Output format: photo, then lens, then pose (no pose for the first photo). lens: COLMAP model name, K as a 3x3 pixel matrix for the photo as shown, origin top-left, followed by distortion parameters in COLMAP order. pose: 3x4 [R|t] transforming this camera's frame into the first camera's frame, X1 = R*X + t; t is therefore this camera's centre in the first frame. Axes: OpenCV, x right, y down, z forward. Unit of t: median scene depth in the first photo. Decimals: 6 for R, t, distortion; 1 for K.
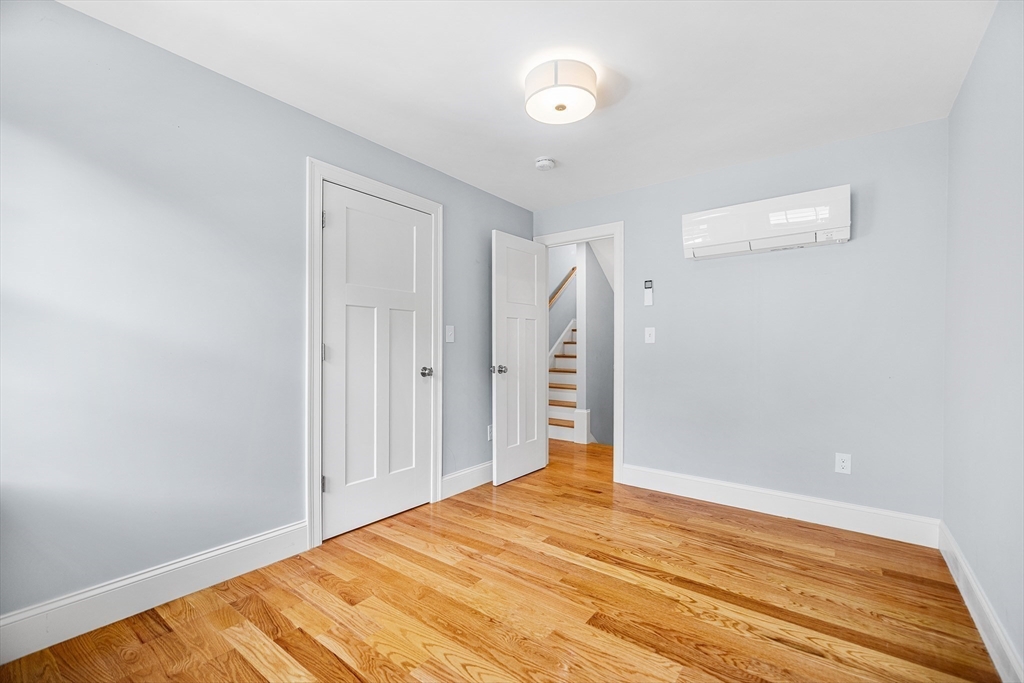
lens RADIAL K [[436.0, 0, 509.0], [0, 436.0, 344.2], [0, 0, 1]] dist [0.002577, 0.000641]
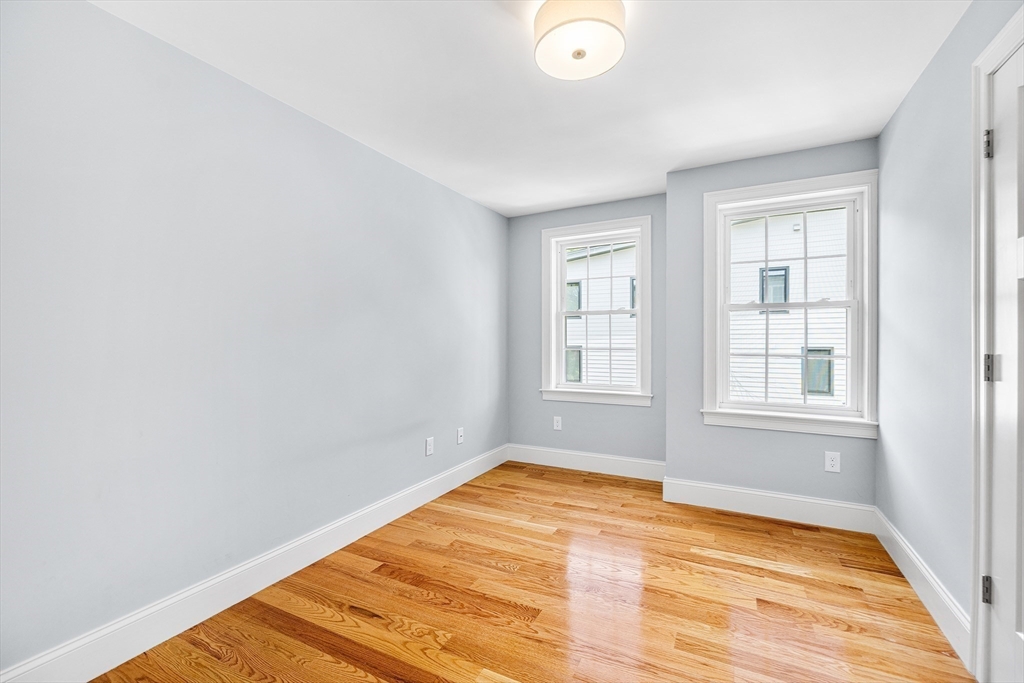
lens RADIAL K [[436.0, 0, 508.6], [0, 436.0, 339.6], [0, 0, 1]] dist [0.002577, 0.000641]
pose [[-0.985609, 0.000149, -0.169040, 0.445759], [0.000832, 0.999992, -0.003967, -0.028116], [0.169038, -0.004050, -0.985601, 2.084445]]
